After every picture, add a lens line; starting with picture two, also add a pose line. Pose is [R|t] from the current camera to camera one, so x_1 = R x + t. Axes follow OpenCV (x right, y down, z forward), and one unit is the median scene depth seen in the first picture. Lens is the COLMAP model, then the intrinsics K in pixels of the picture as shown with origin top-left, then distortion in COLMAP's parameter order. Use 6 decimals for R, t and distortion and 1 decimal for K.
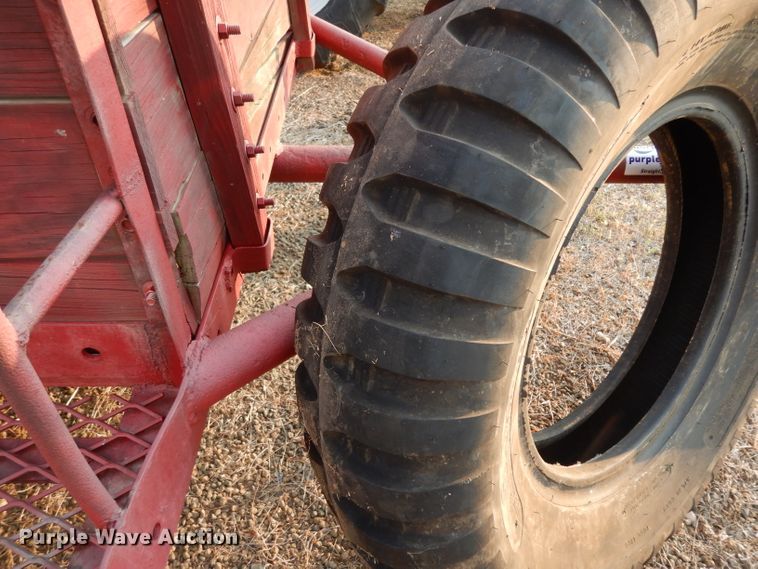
lens RADIAL K [[536.4, 0, 374.5], [0, 536.4, 286.3], [0, 0, 1]] dist [0.009355, -0.009476]
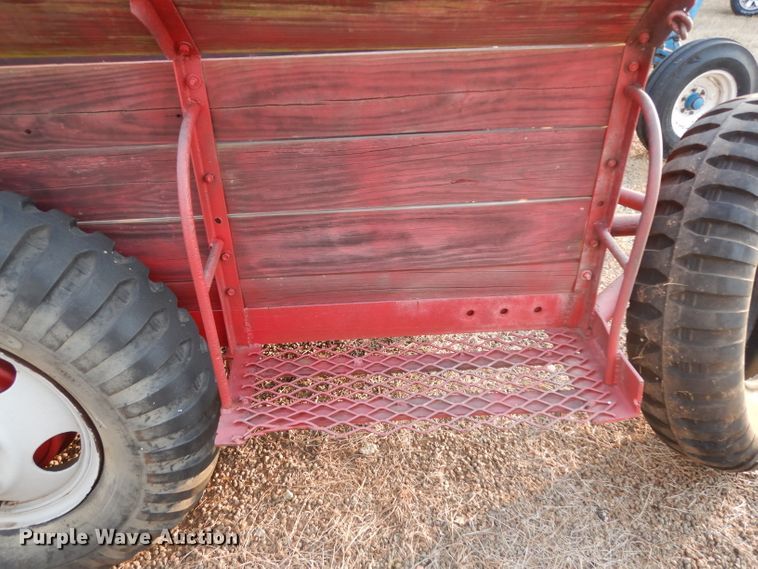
lens RADIAL K [[536.4, 0, 377.1], [0, 536.4, 283.9], [0, 0, 1]] dist [0.009355, -0.009476]
pose [[0.998092, -0.058117, 0.020833, -1.563720], [0.060677, 0.985695, -0.157235, 0.412174], [-0.011397, 0.158200, 0.987341, -1.467320]]
